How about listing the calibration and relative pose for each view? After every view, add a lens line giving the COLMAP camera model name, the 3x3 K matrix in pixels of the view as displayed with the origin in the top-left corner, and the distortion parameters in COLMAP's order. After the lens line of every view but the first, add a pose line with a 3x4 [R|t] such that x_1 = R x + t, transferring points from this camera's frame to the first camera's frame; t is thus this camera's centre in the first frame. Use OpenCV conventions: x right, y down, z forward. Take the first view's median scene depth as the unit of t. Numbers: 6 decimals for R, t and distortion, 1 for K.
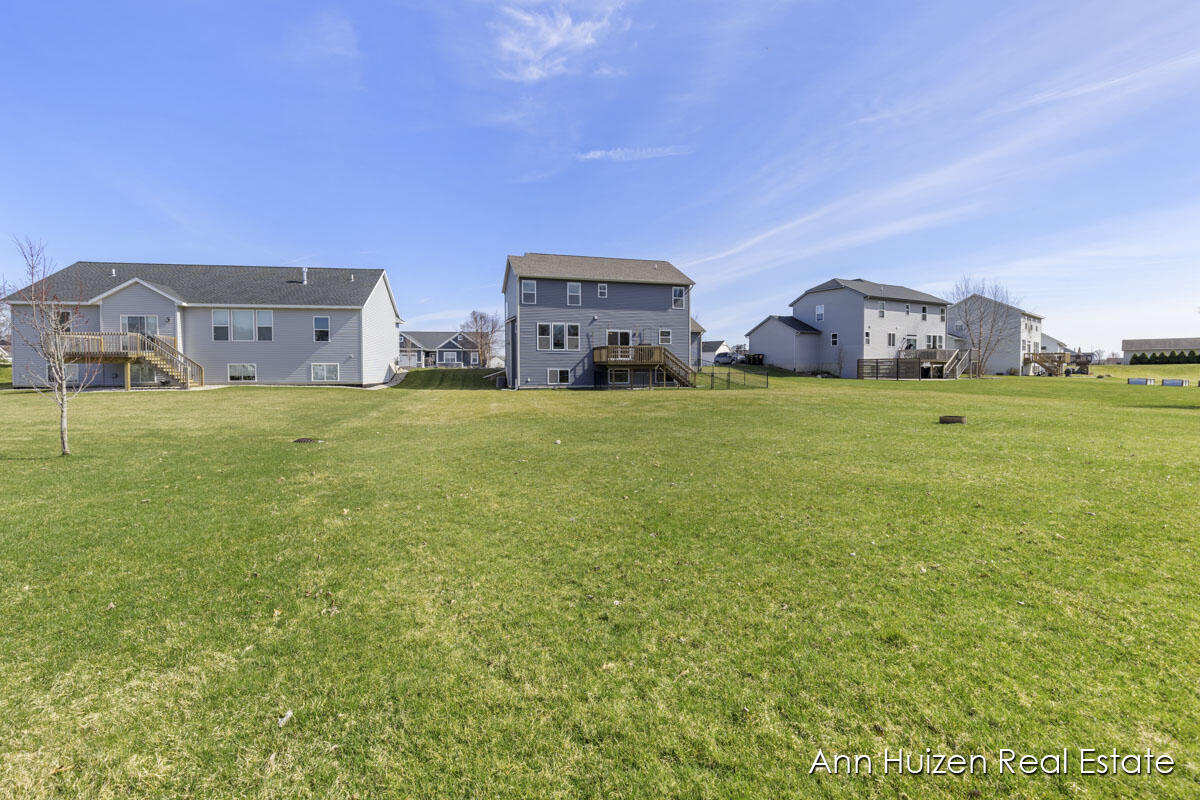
lens RADIAL K [[556.8, 0, 602.7], [0, 556.8, 412.5], [0, 0, 1]] dist [0.004523, 0.000262]
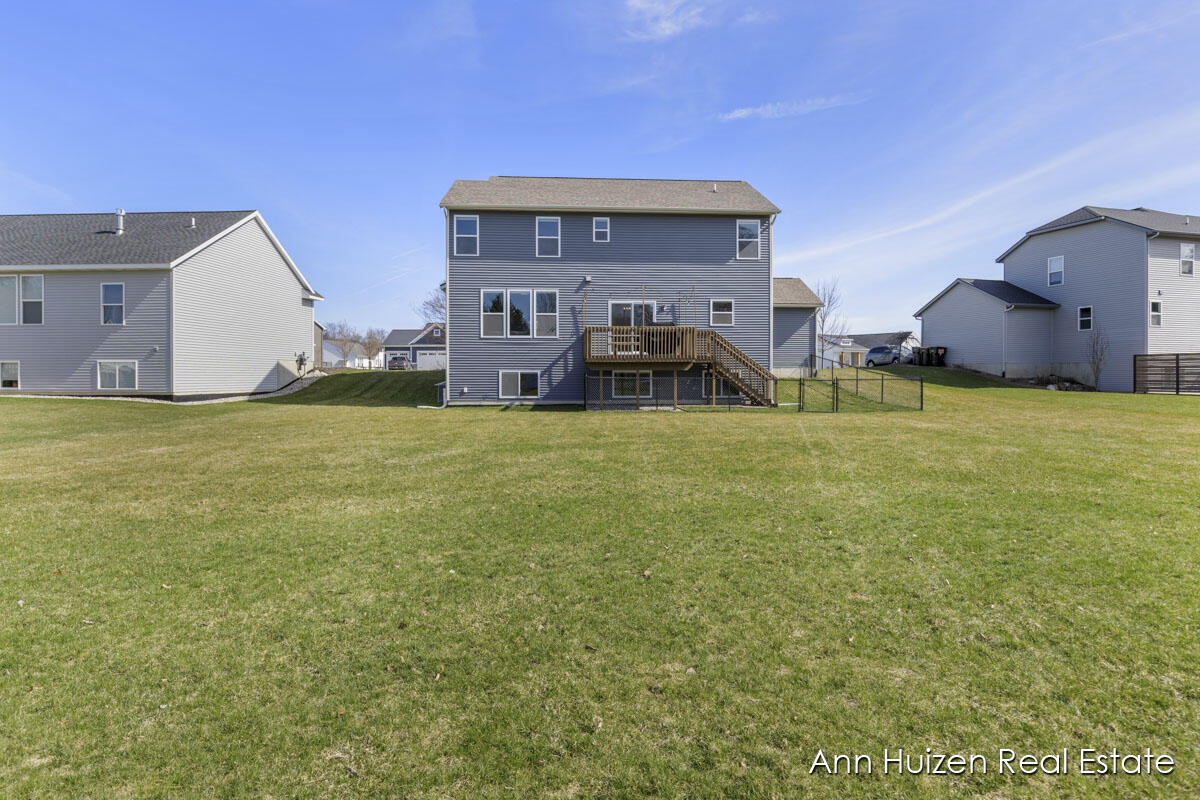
lens RADIAL K [[714.1, 0, 600.0], [0, 714.1, 400.0], [0, 0, 1]] dist [-0.001646, -0.000789]
pose [[0.974213, 0.011179, -0.225353, 0.153718], [-0.020848, 0.998959, -0.040574, -0.020601], [0.224665, 0.044226, 0.973432, 0.305823]]
